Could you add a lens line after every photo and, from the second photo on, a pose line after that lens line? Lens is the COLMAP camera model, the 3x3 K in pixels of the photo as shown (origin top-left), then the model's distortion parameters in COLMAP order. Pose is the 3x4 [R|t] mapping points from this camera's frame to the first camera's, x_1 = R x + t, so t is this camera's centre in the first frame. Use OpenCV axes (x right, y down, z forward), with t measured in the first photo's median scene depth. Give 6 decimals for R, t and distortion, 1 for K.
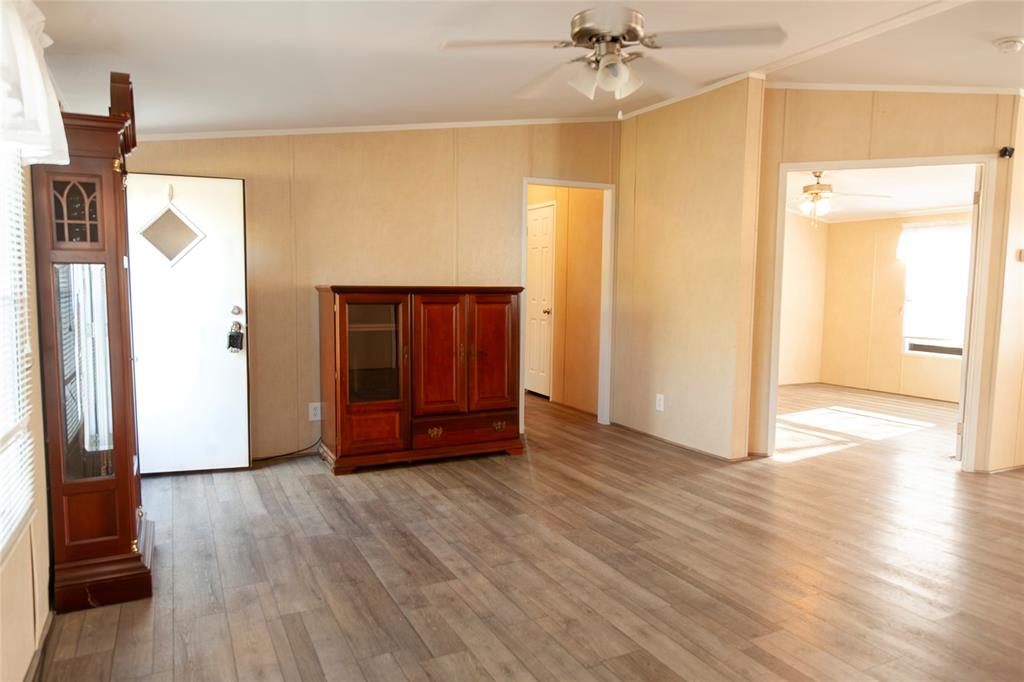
lens RADIAL K [[703.2, 0, 515.0], [0, 703.2, 344.2], [0, 0, 1]] dist [0.005440, 0.007806]
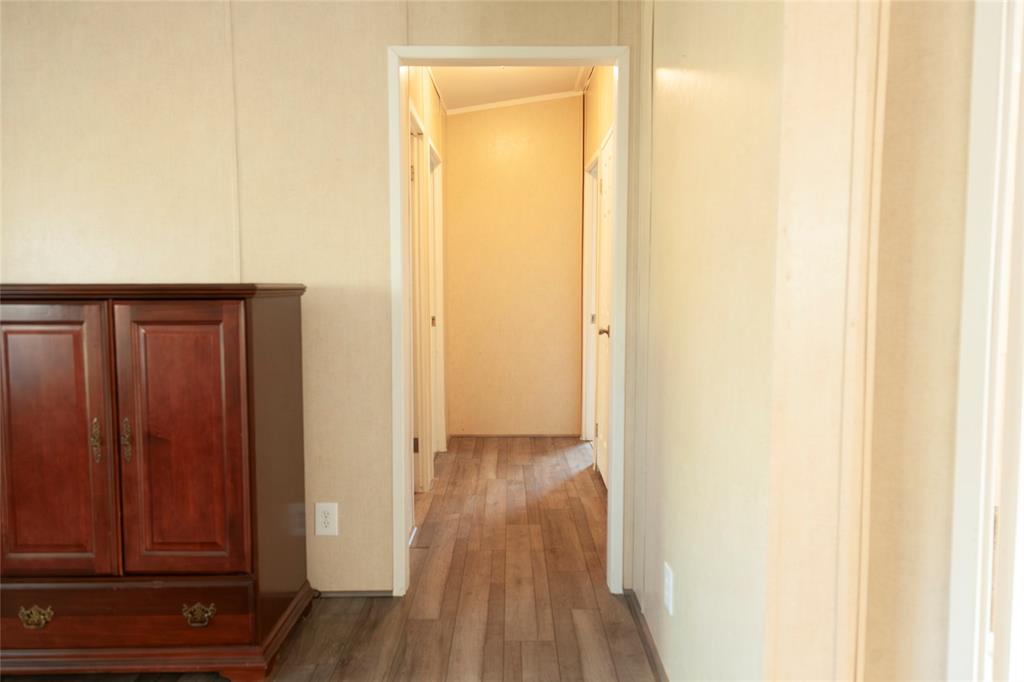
lens RADIAL K [[703.2, 0, 514.6], [0, 703.2, 345.2], [0, 0, 1]] dist [0.005440, 0.007806]
pose [[0.898576, 0.027000, -0.437986, 0.336319], [-0.028547, 0.999588, 0.003055, -0.052463], [0.437888, 0.009758, 0.898977, 0.714312]]
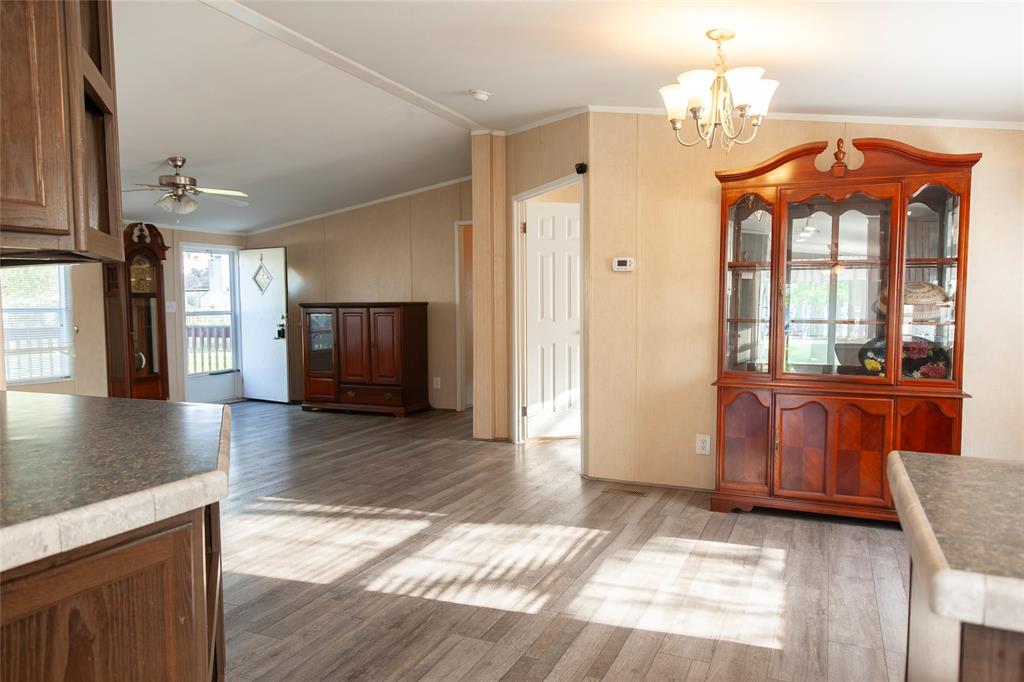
lens RADIAL K [[703.2, 0, 514.6], [0, 703.2, 343.9], [0, 0, 1]] dist [0.005440, 0.007806]
pose [[0.644738, 0.031980, -0.763735, 1.314995], [-0.047014, 0.998892, 0.002138, -0.009121], [0.762957, 0.034527, 0.645527, 0.240635]]
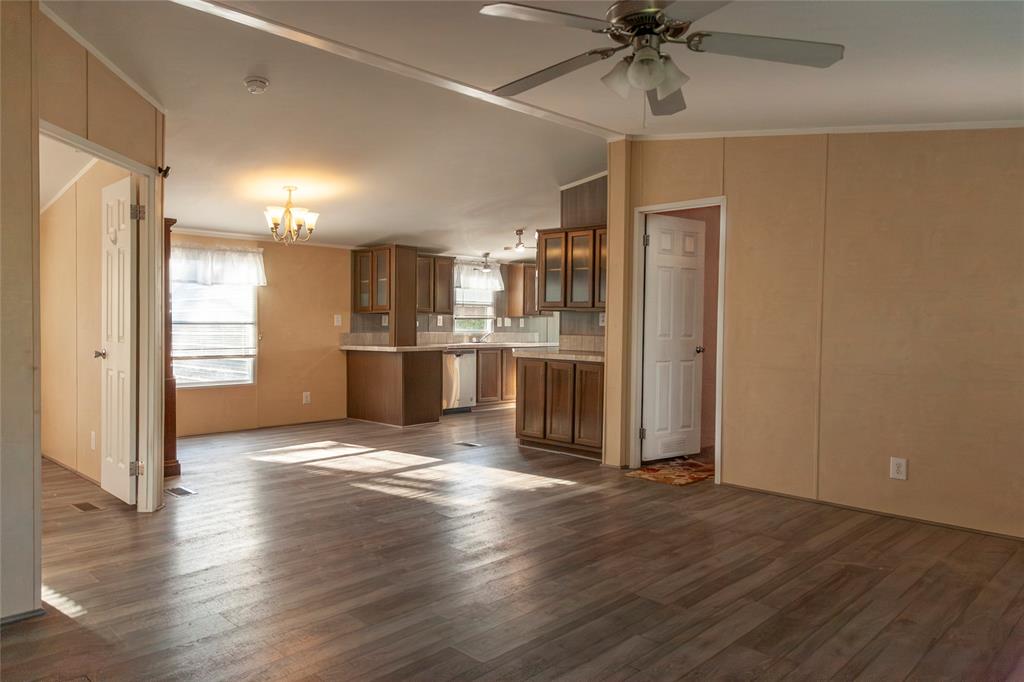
lens RADIAL K [[703.2, 0, 514.9], [0, 703.2, 342.1], [0, 0, 1]] dist [0.005440, 0.007806]
pose [[-0.345543, -0.035161, 0.937744, -0.357191], [0.056180, 0.996730, 0.058074, -0.061132], [-0.936720, 0.072749, -0.342438, 0.824124]]
